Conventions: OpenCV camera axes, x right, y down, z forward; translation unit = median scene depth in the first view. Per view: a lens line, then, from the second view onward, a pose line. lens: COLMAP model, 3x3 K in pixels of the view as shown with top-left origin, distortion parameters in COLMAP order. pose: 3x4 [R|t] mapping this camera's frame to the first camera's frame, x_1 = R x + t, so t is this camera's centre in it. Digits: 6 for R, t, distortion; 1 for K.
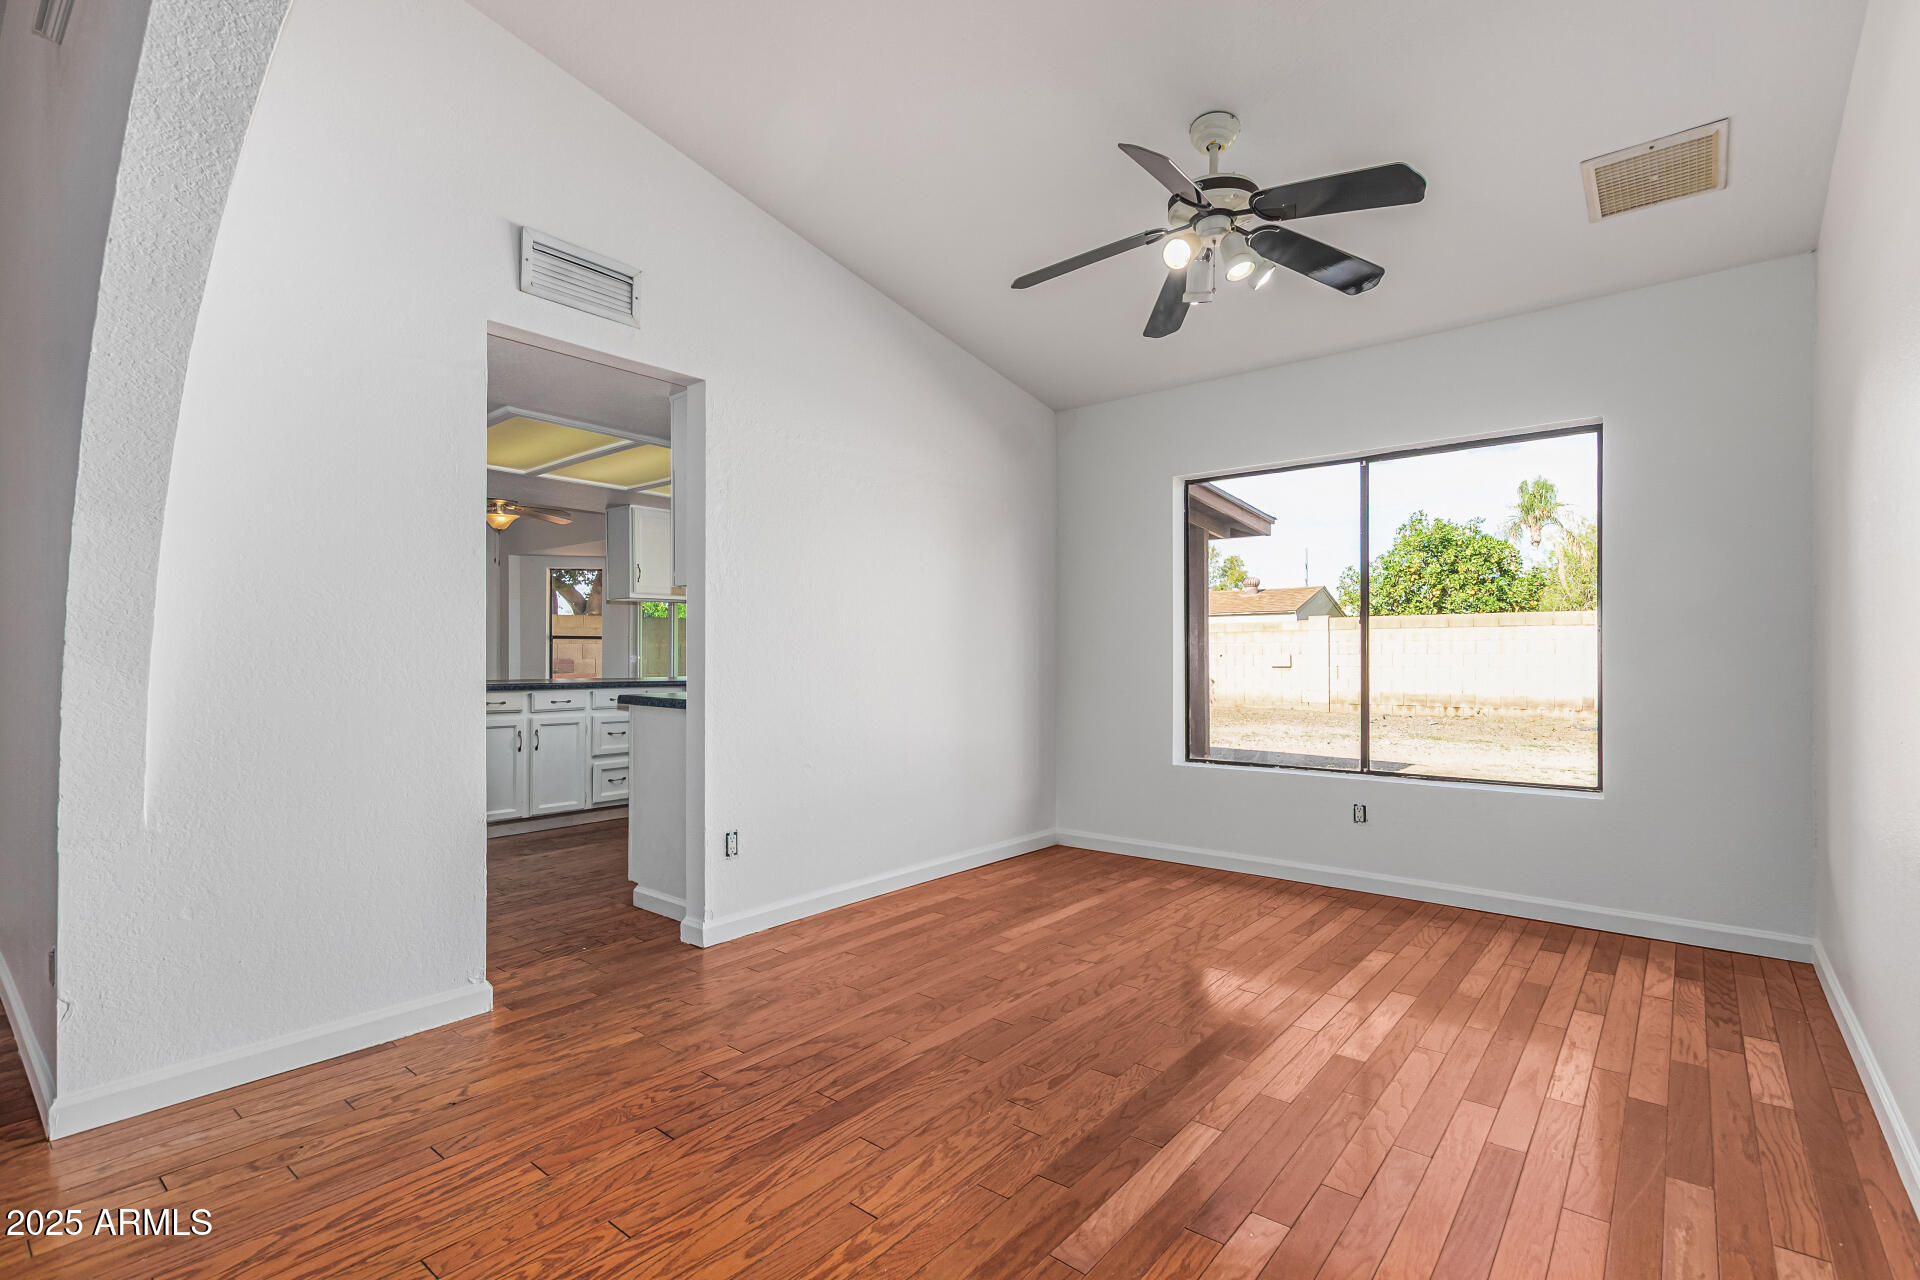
lens RADIAL K [[873.0, 0, 965.6], [0, 873.0, 651.6], [0, 0, 1]] dist [0.003059, -0.006983]
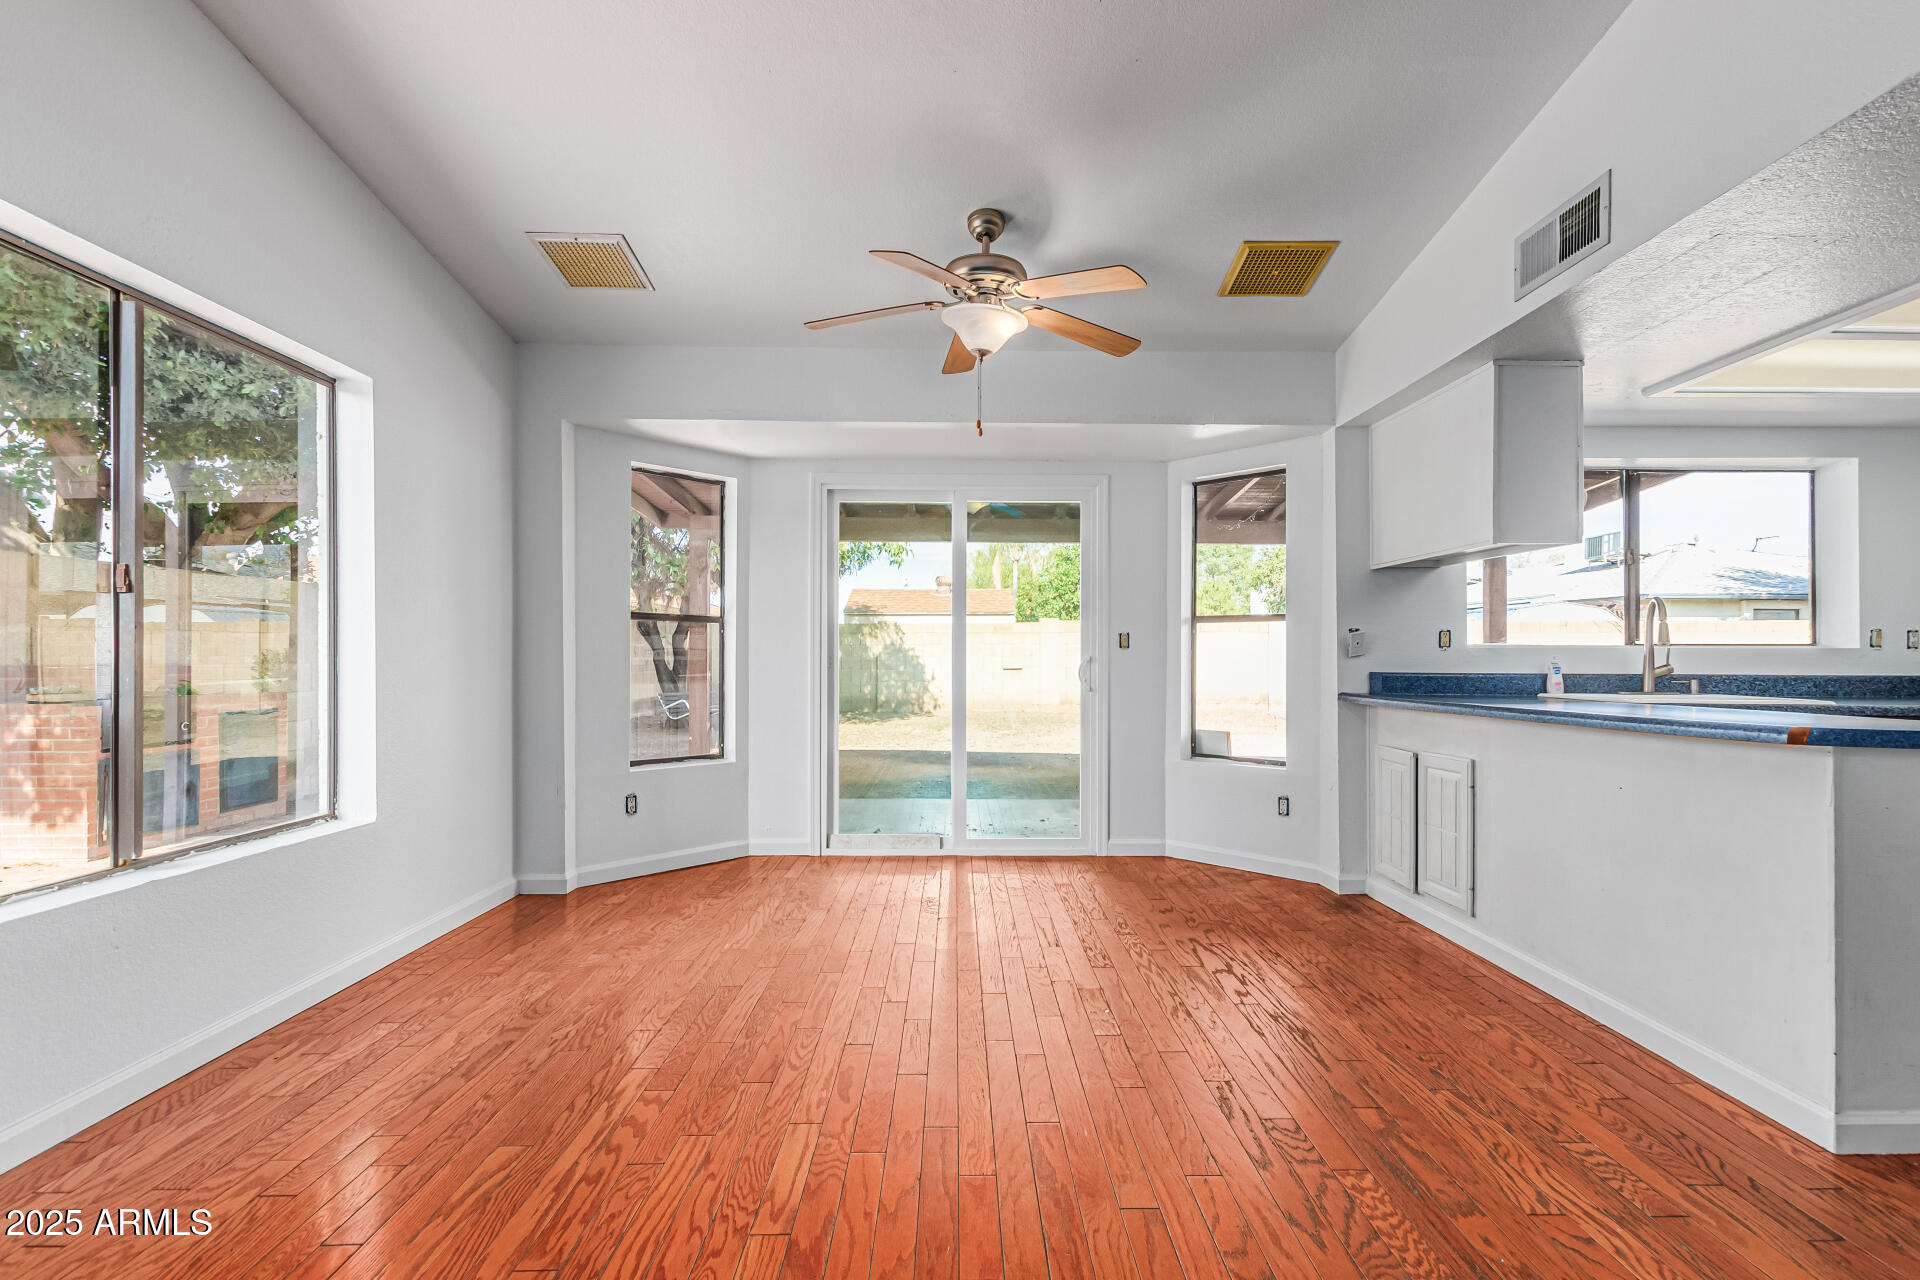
lens RADIAL K [[892.8, 0, 958.2], [0, 892.8, 660.6], [0, 0, 1]] dist [0.002412, -0.000133]
pose [[0.767858, 0.001878, 0.640617, -0.851964], [-0.006137, 0.999971, 0.004425, 0.002318], [-0.640590, -0.007329, 0.767848, 0.730384]]
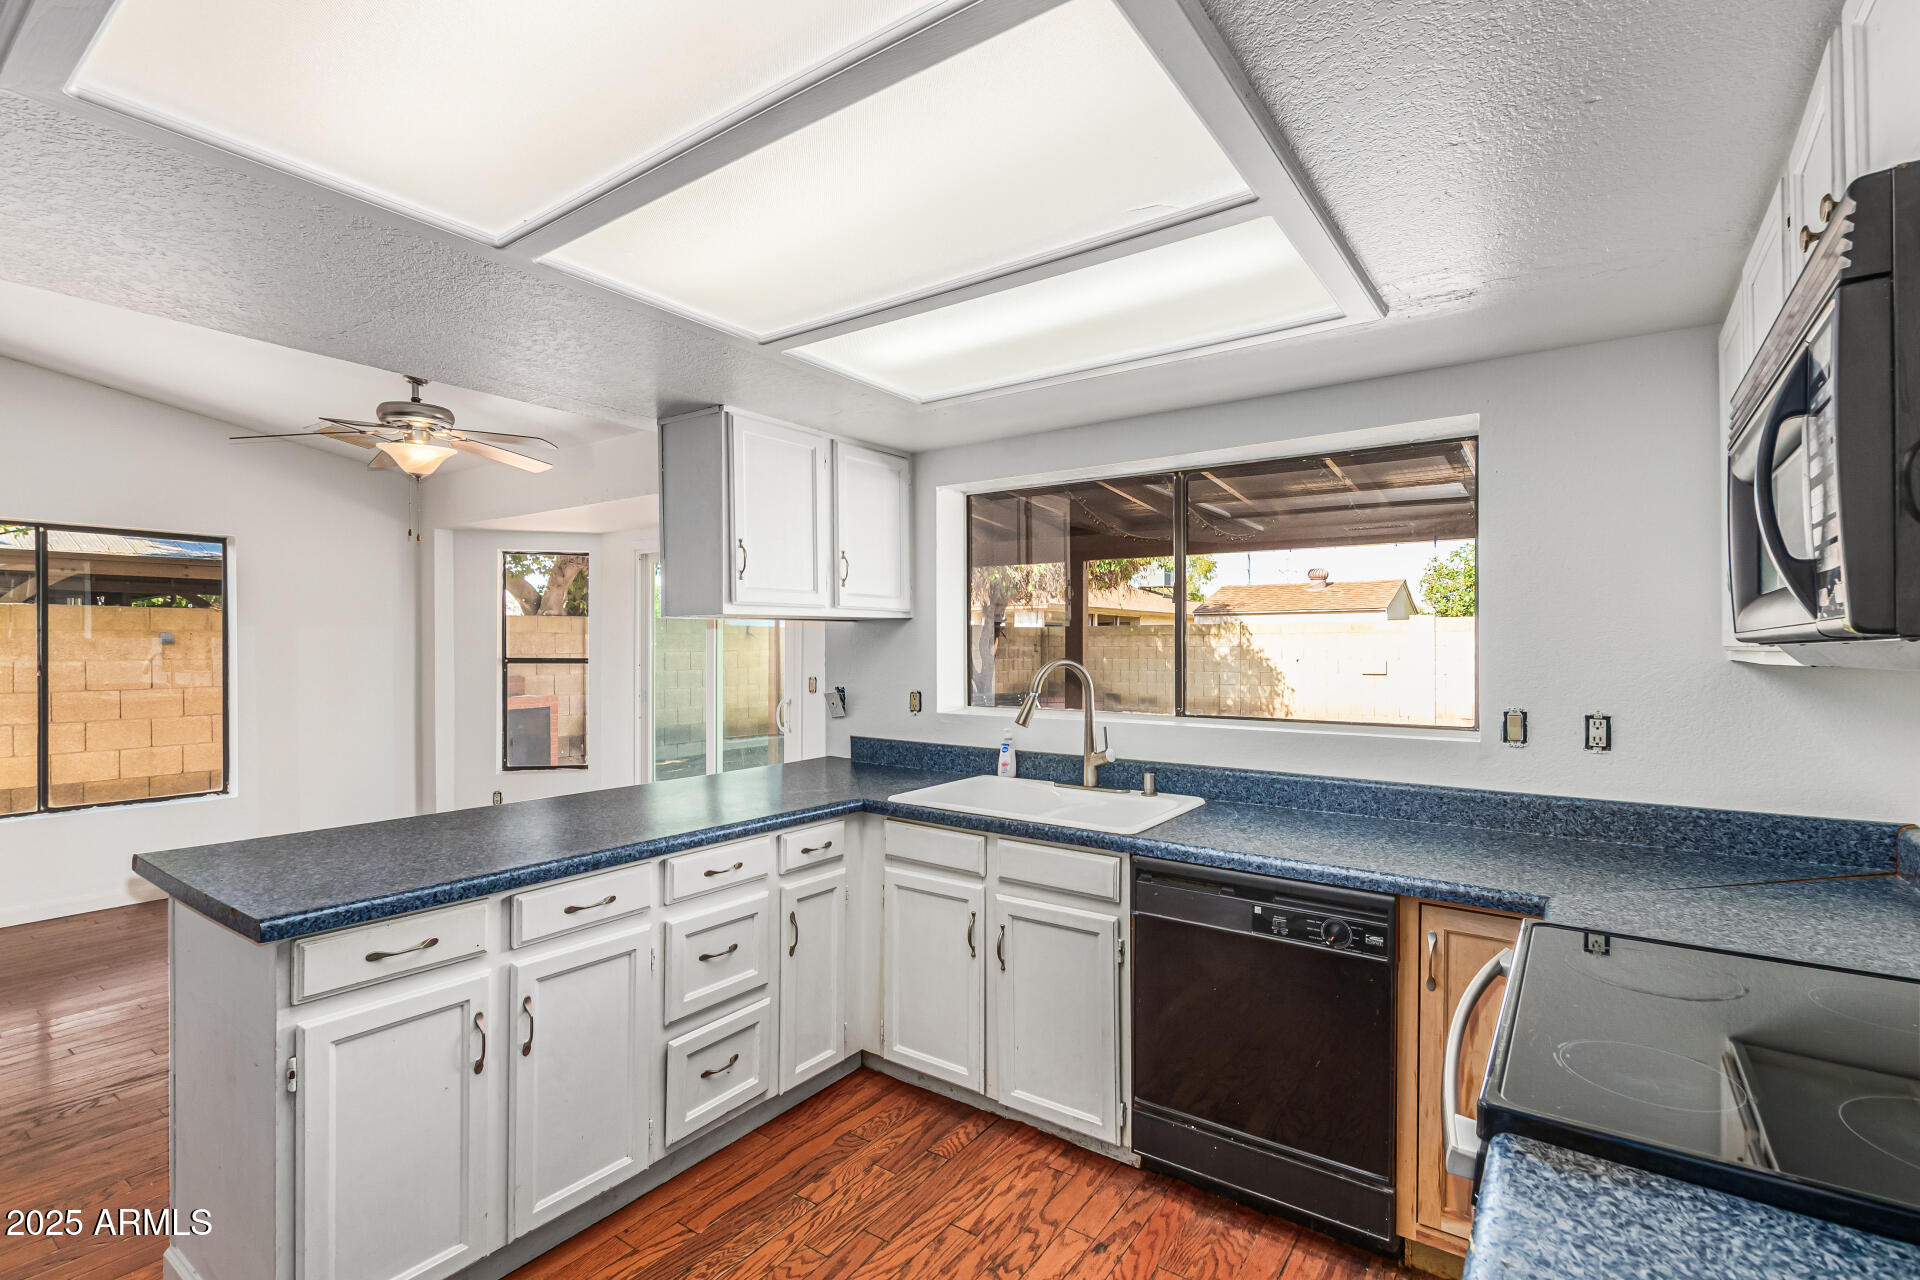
lens RADIAL K [[878.4, 0, 968.6], [0, 878.4, 643.0], [0, 0, 1]] dist [0.004830, -0.000178]
pose [[0.997770, 0.000282, 0.066740, -0.262275], [-0.000430, 0.999997, 0.002201, -0.042899], [-0.066740, -0.002225, 0.997768, 0.492987]]
